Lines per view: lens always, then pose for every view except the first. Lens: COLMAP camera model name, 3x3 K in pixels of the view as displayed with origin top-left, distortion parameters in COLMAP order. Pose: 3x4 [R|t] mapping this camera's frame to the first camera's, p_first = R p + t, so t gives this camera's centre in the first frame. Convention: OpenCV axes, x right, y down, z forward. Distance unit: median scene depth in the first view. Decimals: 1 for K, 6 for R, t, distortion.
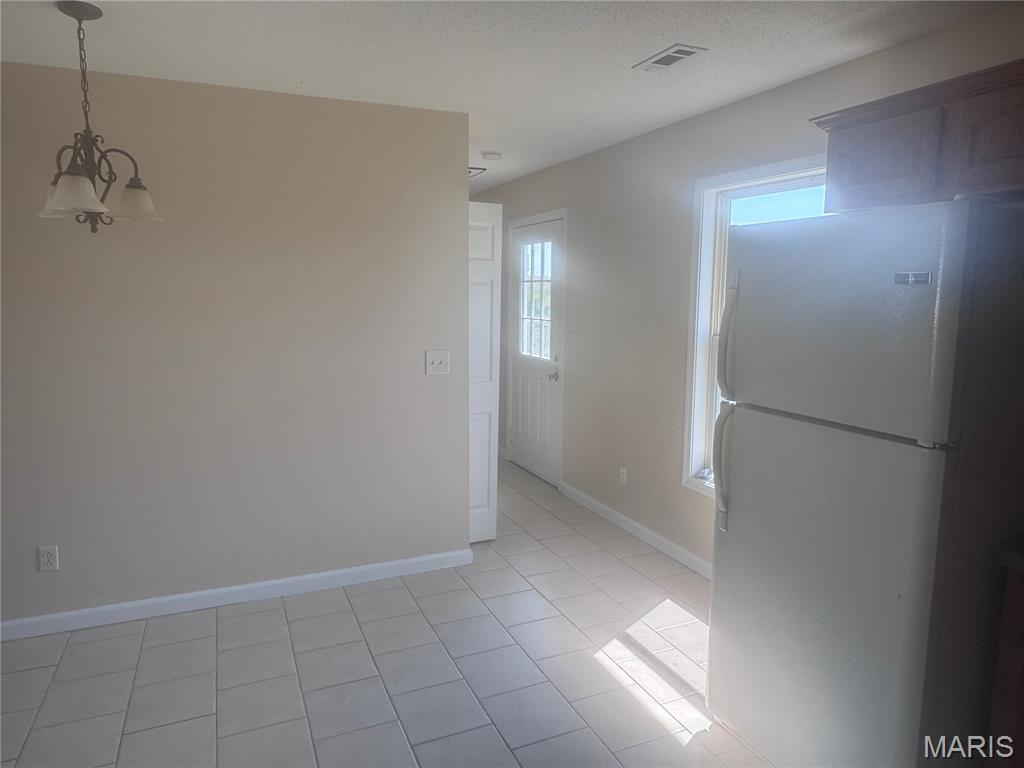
lens RADIAL K [[669.1, 0, 512.0], [0, 669.1, 384.0], [0, 0, 1]] dist [-0.050063, 0.001148]
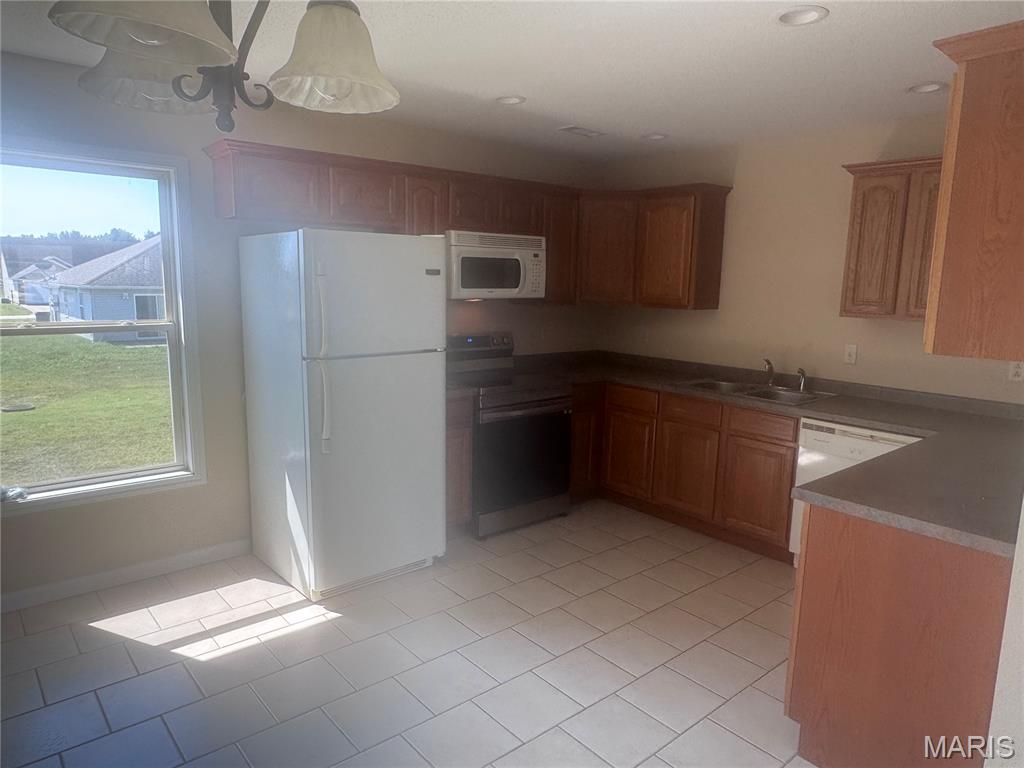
lens RADIAL K [[669.1, 0, 512.0], [0, 669.1, 384.0], [0, 0, 1]] dist [-0.050063, 0.001148]
pose [[-0.302178, -0.159403, 0.939829, -1.052857], [0.113990, 0.972803, 0.201646, -0.148960], [-0.946412, 0.168064, -0.275789, 0.970606]]
